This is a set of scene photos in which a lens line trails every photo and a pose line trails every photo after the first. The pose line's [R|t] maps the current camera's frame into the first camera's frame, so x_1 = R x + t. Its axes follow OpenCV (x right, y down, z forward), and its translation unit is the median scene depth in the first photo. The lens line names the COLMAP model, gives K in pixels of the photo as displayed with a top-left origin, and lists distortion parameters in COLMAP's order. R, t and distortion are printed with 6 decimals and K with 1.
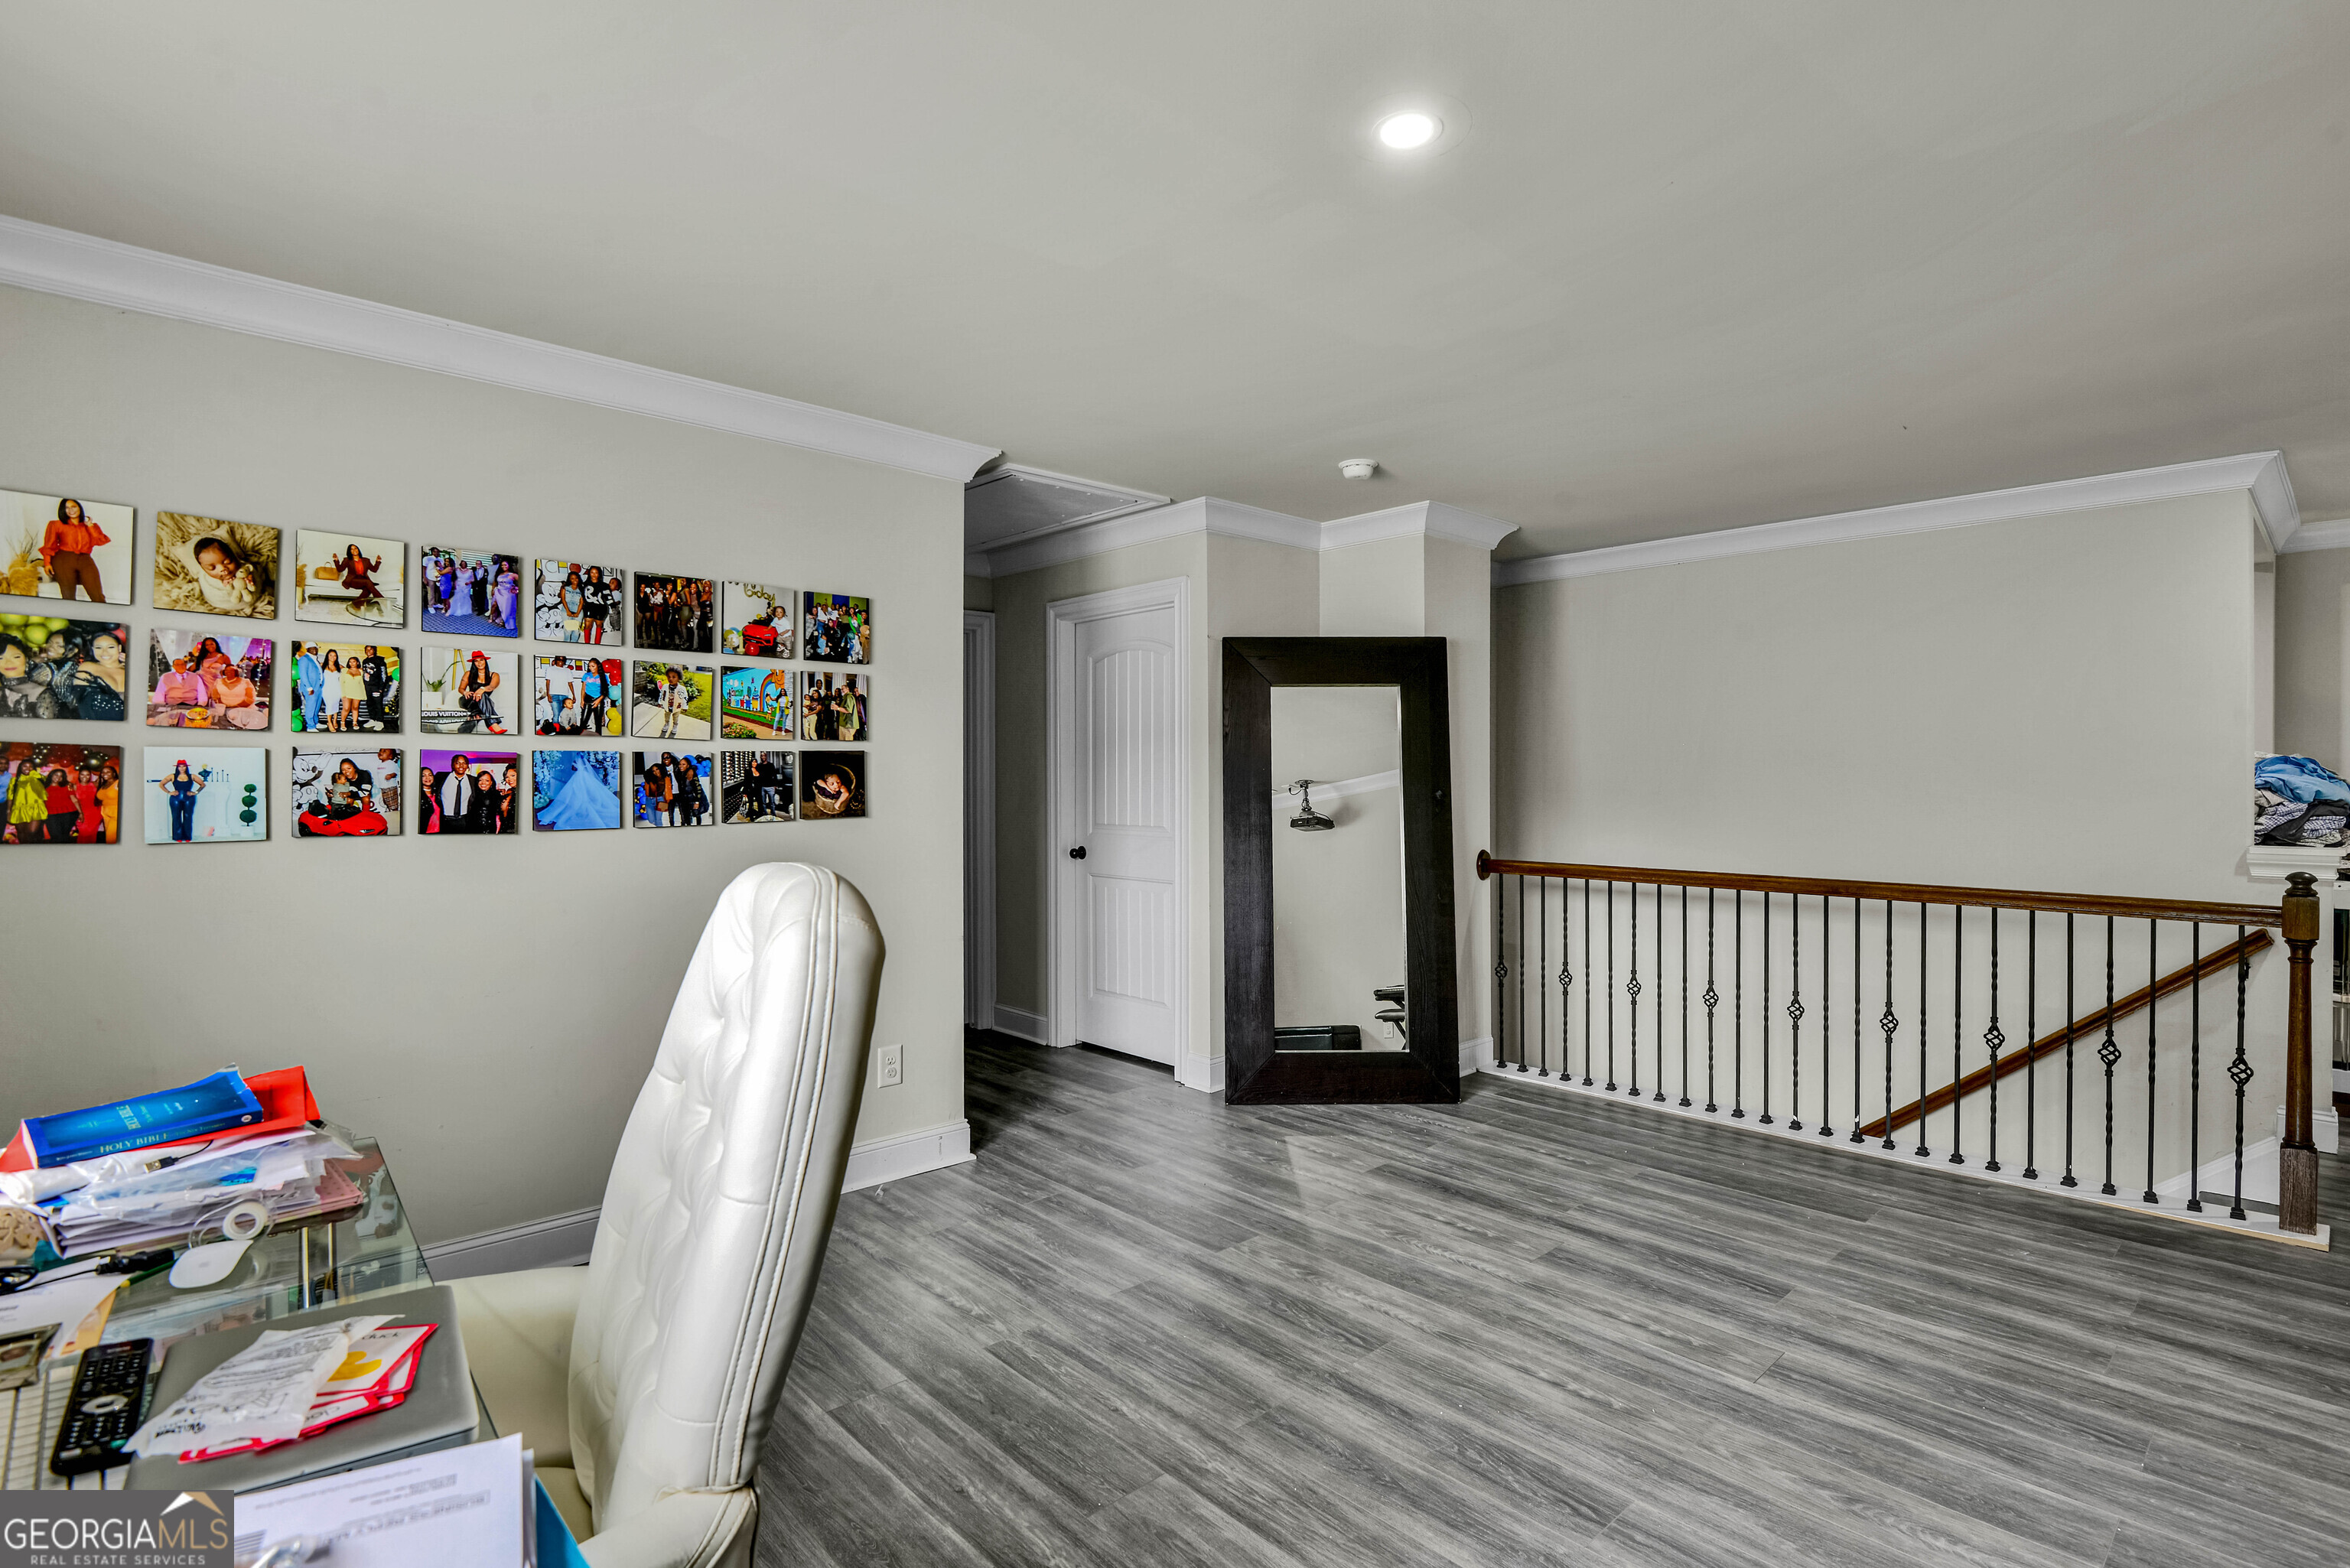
lens RADIAL K [[1168.9, 0, 1175.0], [0, 1168.9, 784.0], [0, 0, 1]] dist [-0.014207, -0.000264]
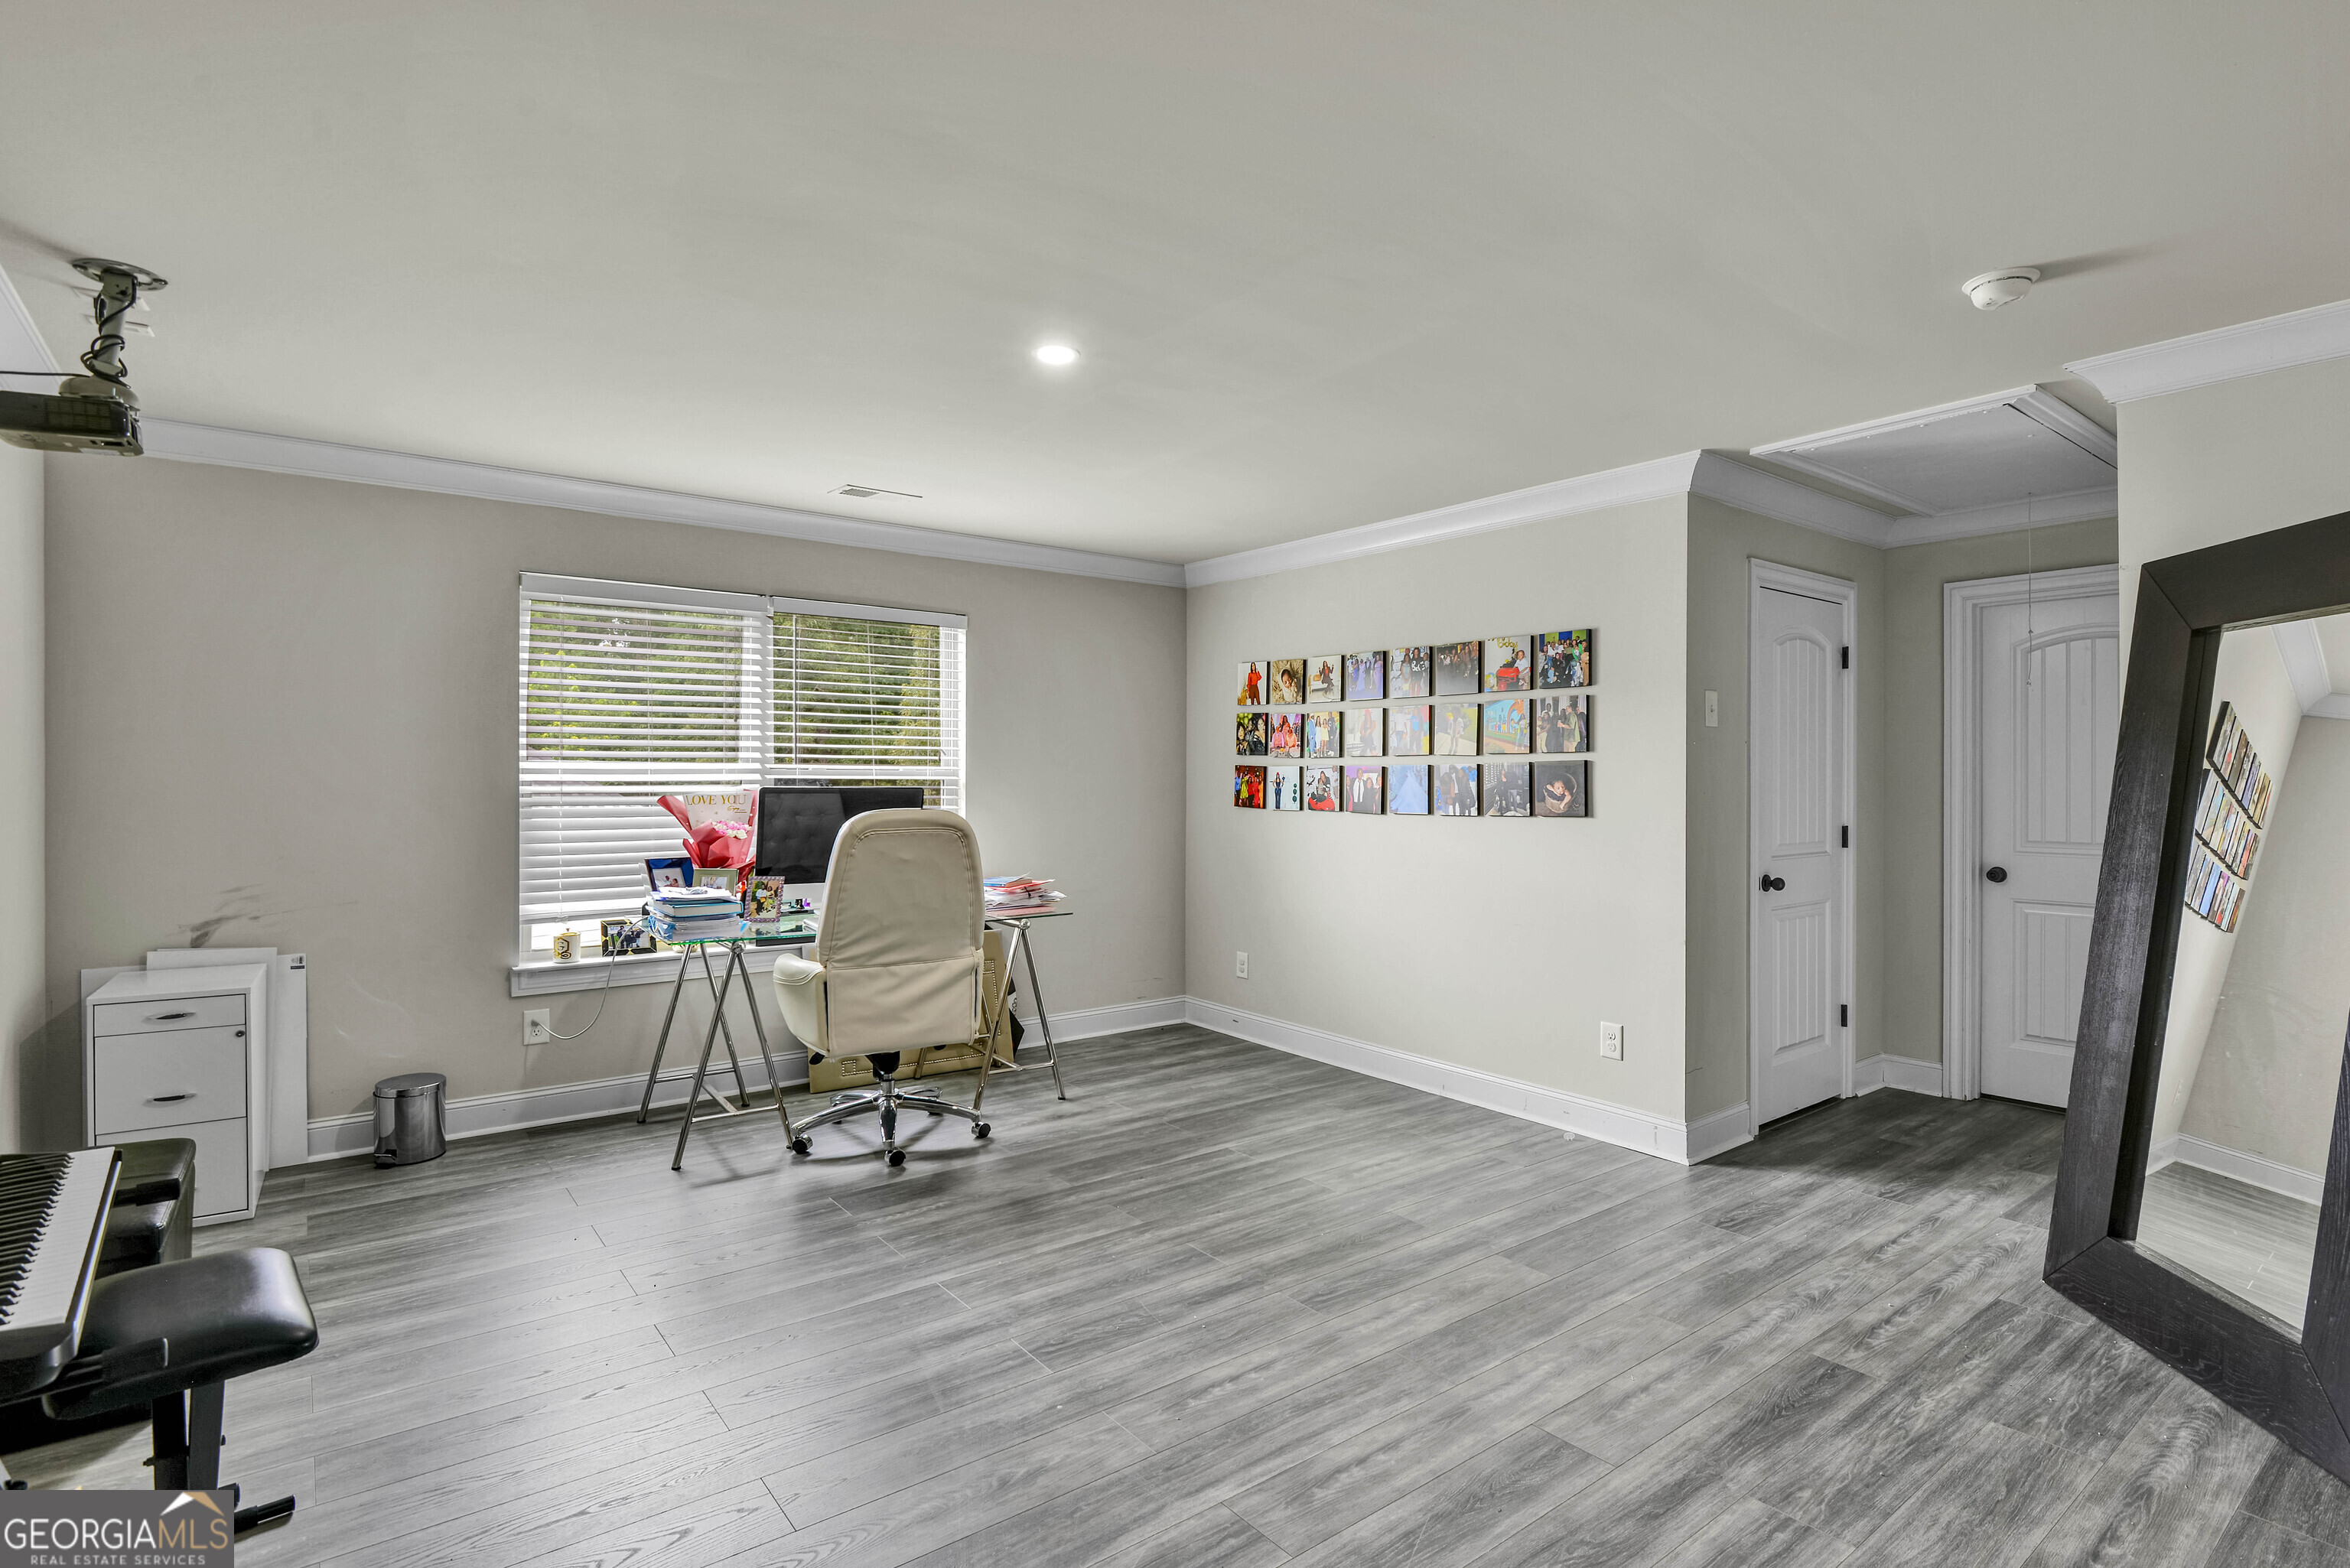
lens RADIAL K [[1115.0, 0, 1175.0], [0, 1115.0, 784.0], [0, 0, 1]] dist [-0.016379, -0.000332]
pose [[-0.100580, 0.005953, -0.994911, 1.026088], [-0.011063, 0.999914, 0.007101, -0.009449], [0.994867, 0.011721, -0.100505, 0.821317]]
